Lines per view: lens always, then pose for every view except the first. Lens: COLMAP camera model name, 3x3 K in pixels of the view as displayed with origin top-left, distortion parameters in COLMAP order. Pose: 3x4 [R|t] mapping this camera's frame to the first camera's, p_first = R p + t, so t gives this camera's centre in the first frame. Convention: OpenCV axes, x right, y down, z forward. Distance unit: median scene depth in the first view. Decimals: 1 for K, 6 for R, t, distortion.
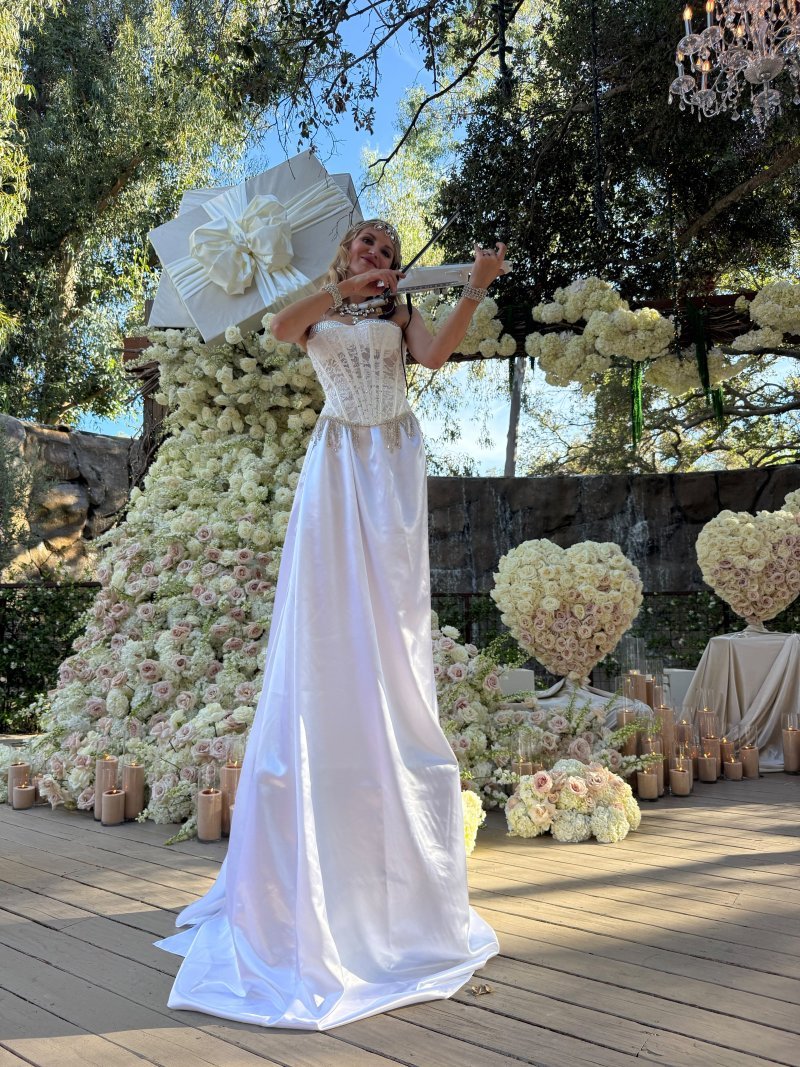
lens RADIAL K [[768.5, 0, 397.9], [0, 768.5, 531.5], [0, 0, 1]] dist [0.044531, -0.060320]
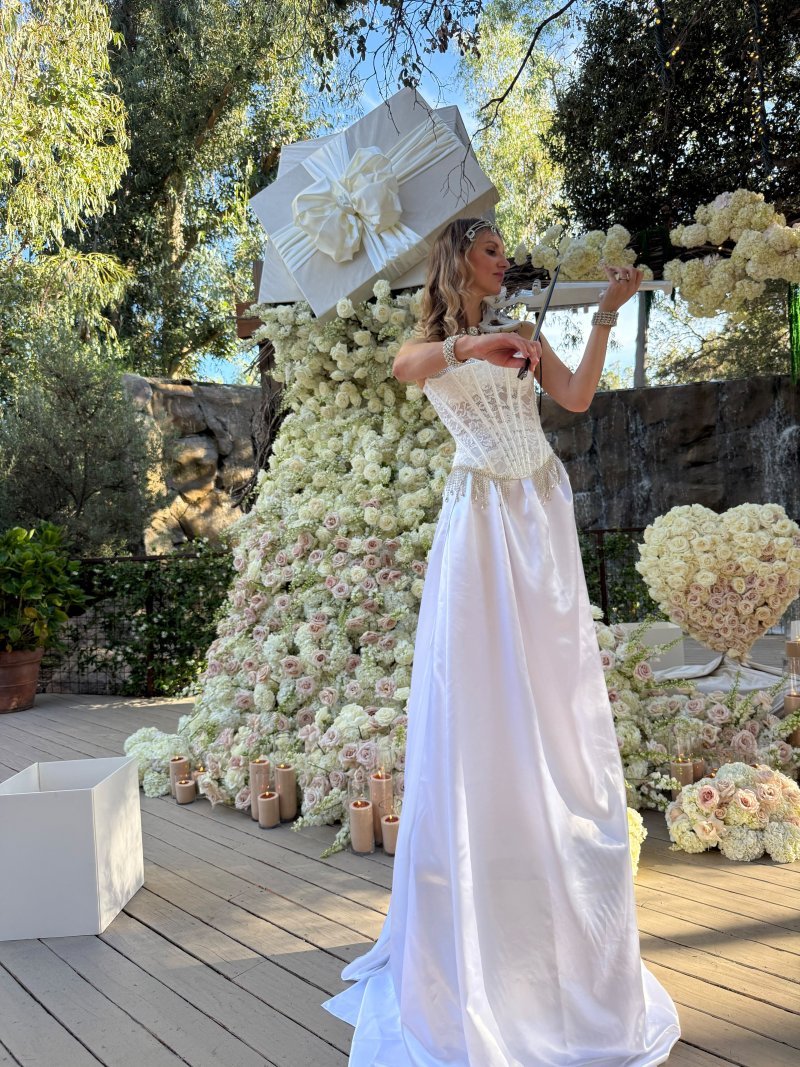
lens RADIAL K [[768.5, 0, 399.5], [0, 768.5, 531.0], [0, 0, 1]] dist [0.044531, -0.060320]
pose [[0.986360, -0.050311, -0.156722, -0.012293], [0.068814, 0.990983, 0.114967, -0.086614], [0.149525, -0.124184, 0.980928, 0.046382]]
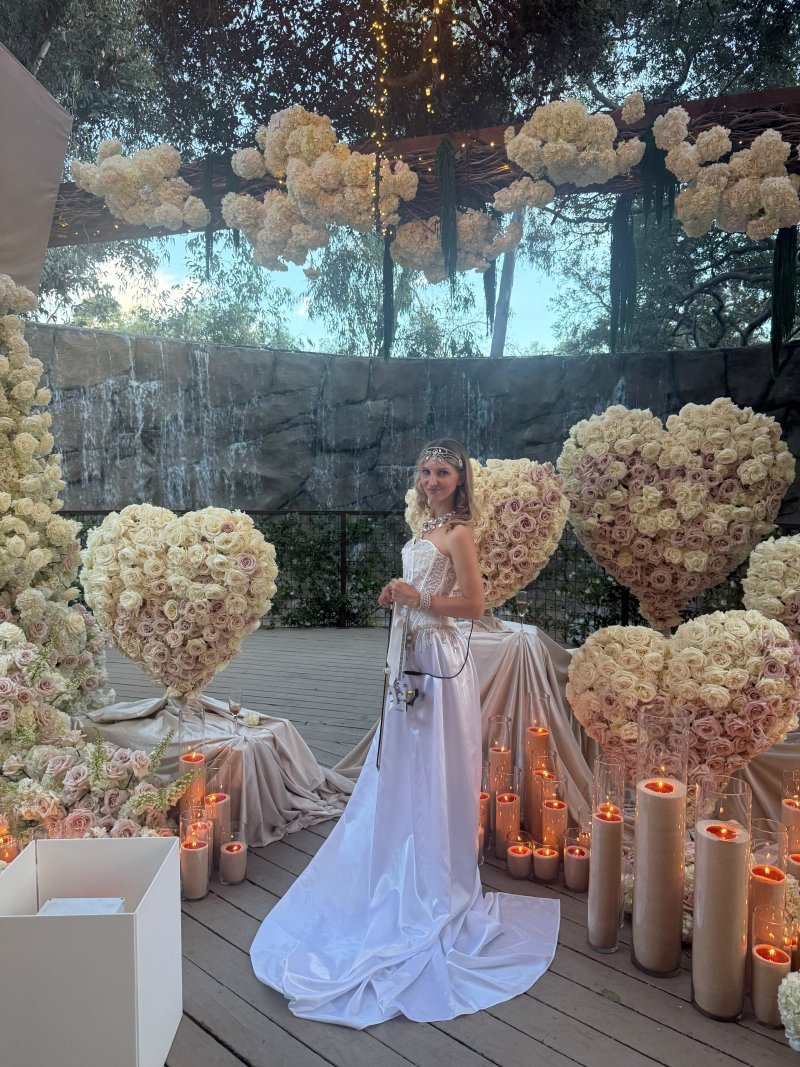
lens RADIAL K [[768.5, 0, 402.0], [0, 768.5, 533.9], [0, 0, 1]] dist [0.044531, -0.060320]
pose [[0.992658, 0.017535, -0.119678, 0.504070], [0.003647, 0.984648, 0.174516, -0.085407], [0.120901, -0.173671, 0.977354, 0.315190]]
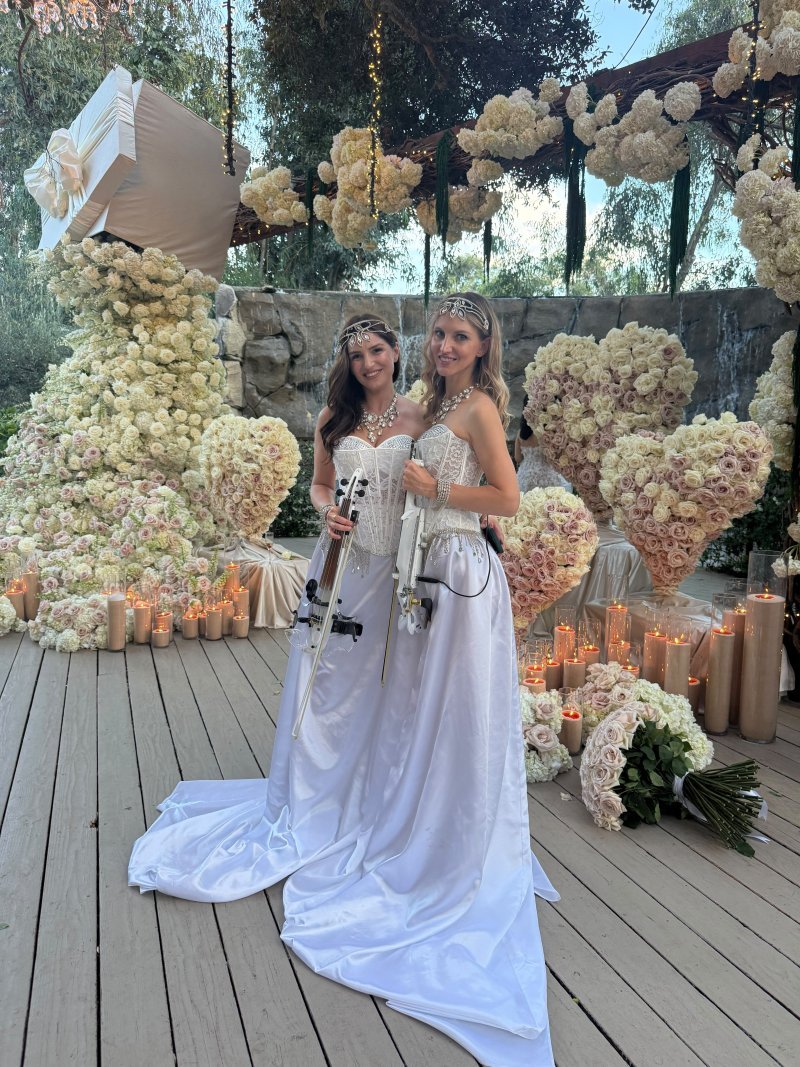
lens RADIAL K [[768.5, 0, 393.6], [0, 768.5, 537.8], [0, 0, 1]] dist [0.044531, -0.060320]
pose [[0.825730, 0.088369, -0.557100, 1.017068], [0.050039, 0.972282, 0.228395, -0.058999], [0.561842, -0.216469, 0.798420, 0.184486]]
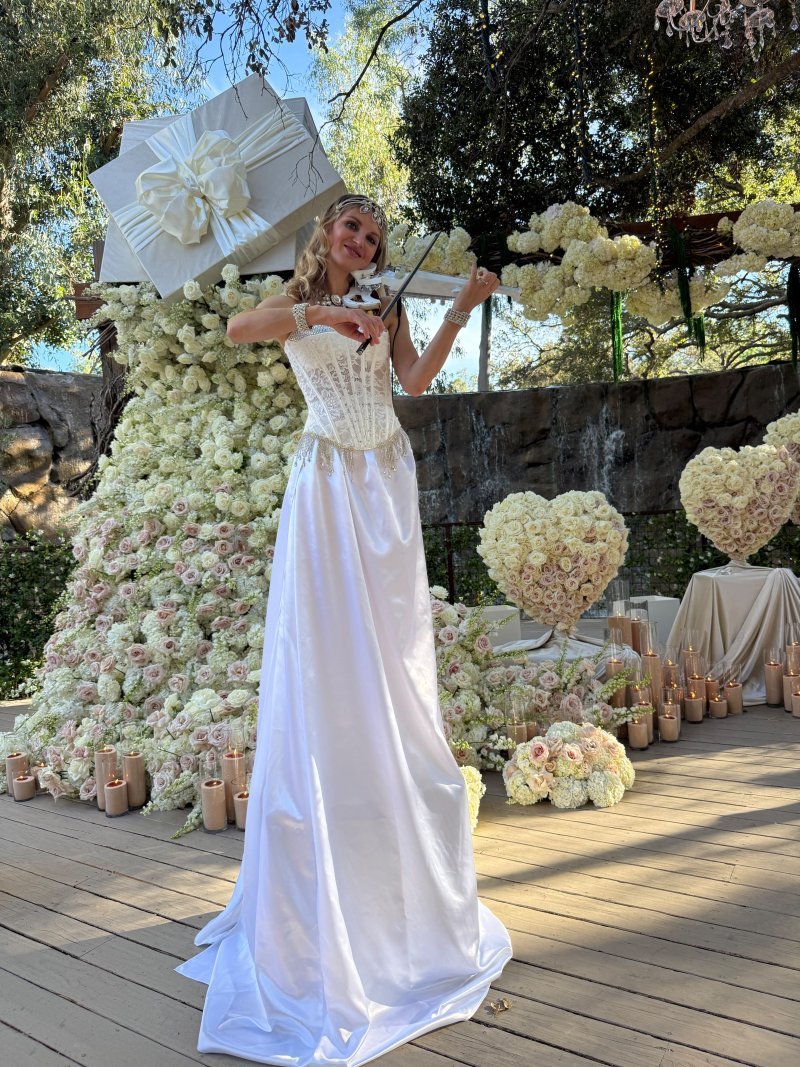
lens RADIAL K [[768.5, 0, 399.7], [0, 768.5, 536.8], [0, 0, 1]] dist [0.044531, -0.060320]
pose [[0.997907, -0.056266, 0.031882, -0.009364], [0.051636, 0.990034, 0.131022, -0.068663], [-0.038936, -0.129102, 0.990867, 0.023321]]
